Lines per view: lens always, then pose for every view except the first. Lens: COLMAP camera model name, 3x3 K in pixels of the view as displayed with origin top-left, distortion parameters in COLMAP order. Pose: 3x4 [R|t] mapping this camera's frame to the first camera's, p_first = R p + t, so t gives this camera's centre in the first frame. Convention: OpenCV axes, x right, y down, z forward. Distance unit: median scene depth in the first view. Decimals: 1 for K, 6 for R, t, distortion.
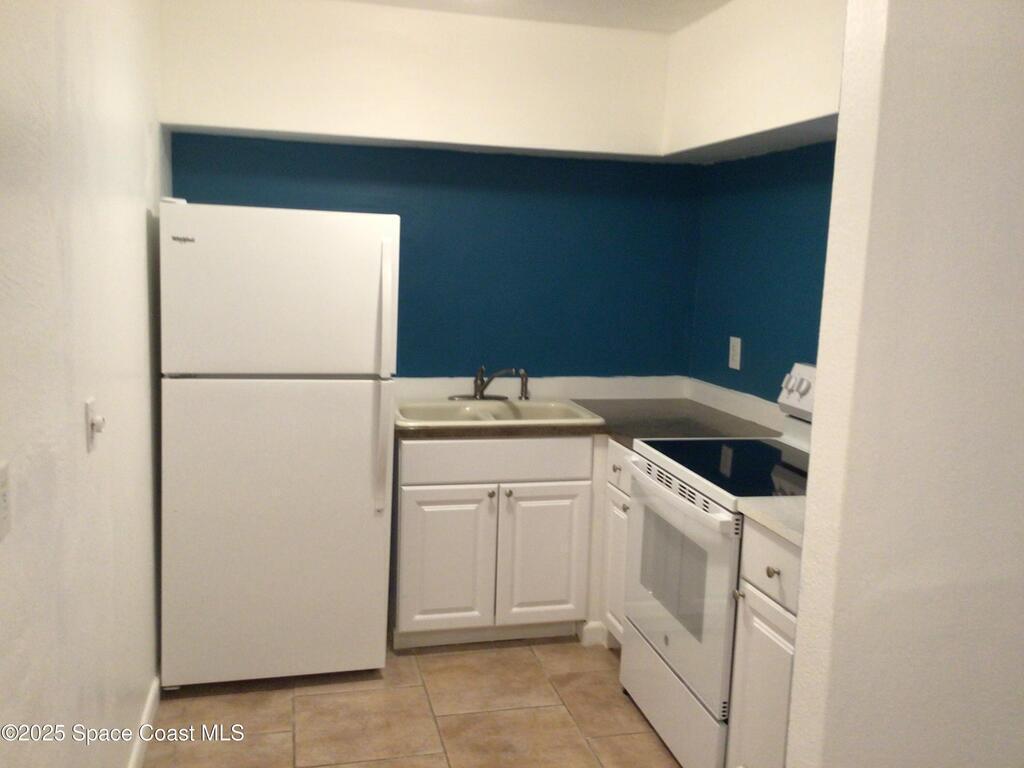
lens RADIAL K [[920.5, 0, 517.4], [0, 920.5, 389.0], [0, 0, 1]] dist [0.116543, -0.213003]
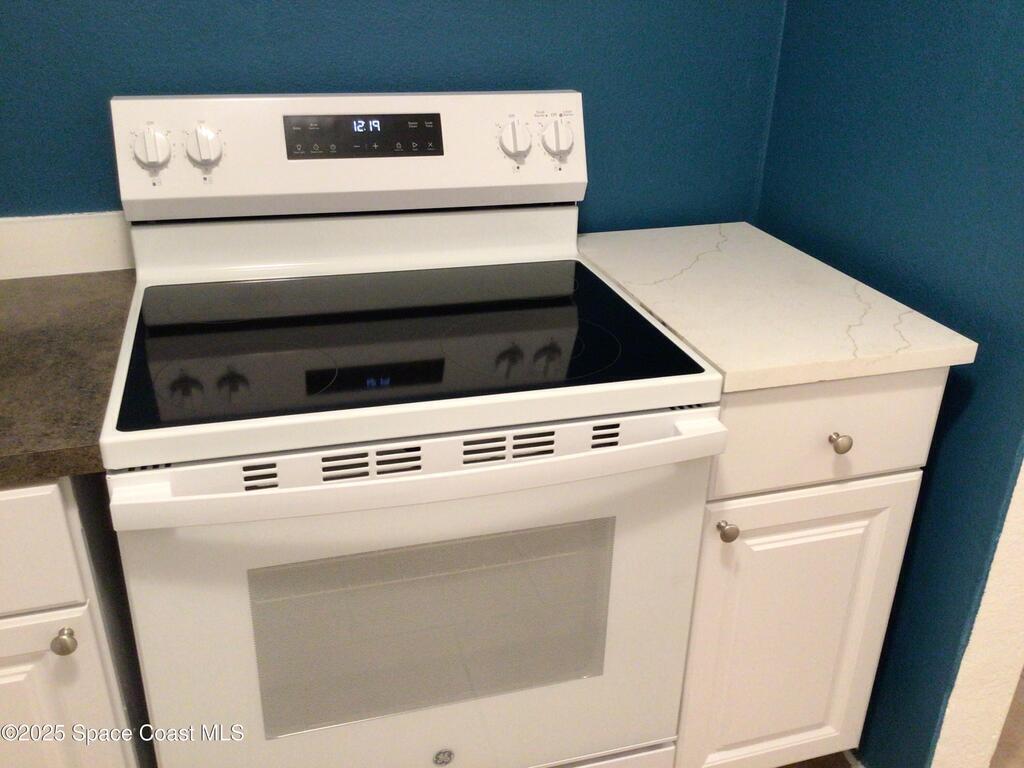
lens RADIAL K [[920.5, 0, 517.4], [0, 920.5, 389.0], [0, 0, 1]] dist [0.116543, -0.213003]
pose [[-0.029771, -0.467633, 0.883421, -0.140662], [0.132412, 0.874179, 0.467203, -0.084625], [-0.990748, 0.130885, 0.035895, 0.781725]]
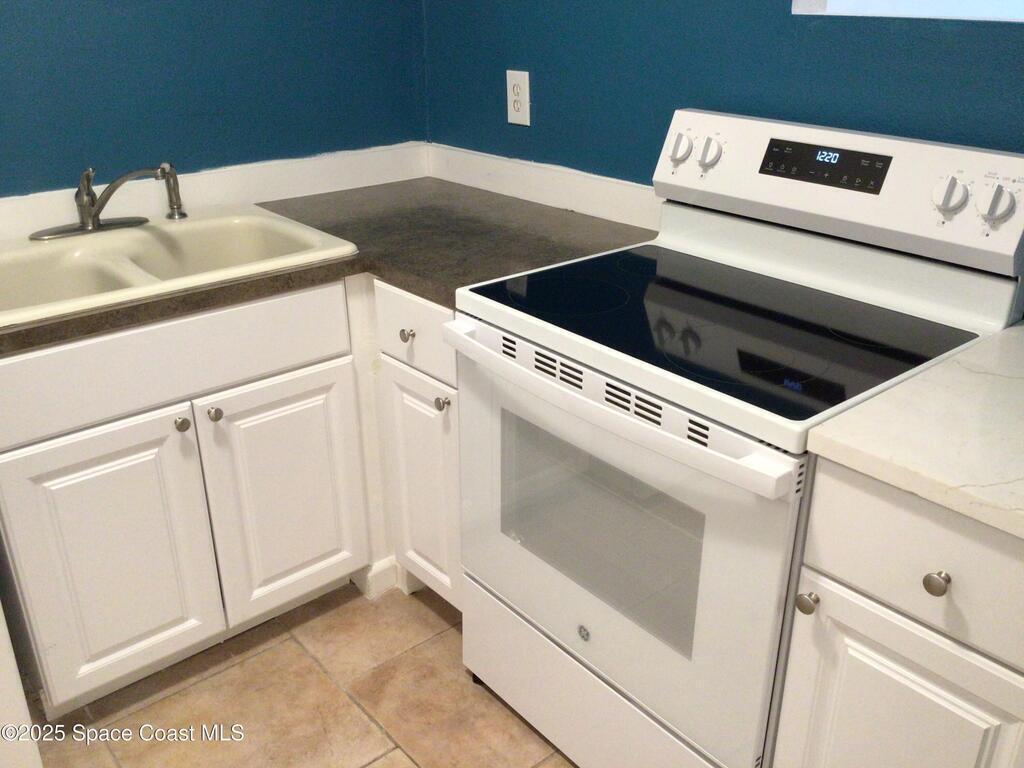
lens RADIAL K [[920.5, 0, 517.4], [0, 920.5, 389.0], [0, 0, 1]] dist [0.116543, -0.213003]
pose [[0.894458, -0.214896, 0.392129, -0.061103], [0.097832, 0.949750, 0.297328, -0.043911], [-0.436319, -0.227585, 0.870535, 0.462777]]
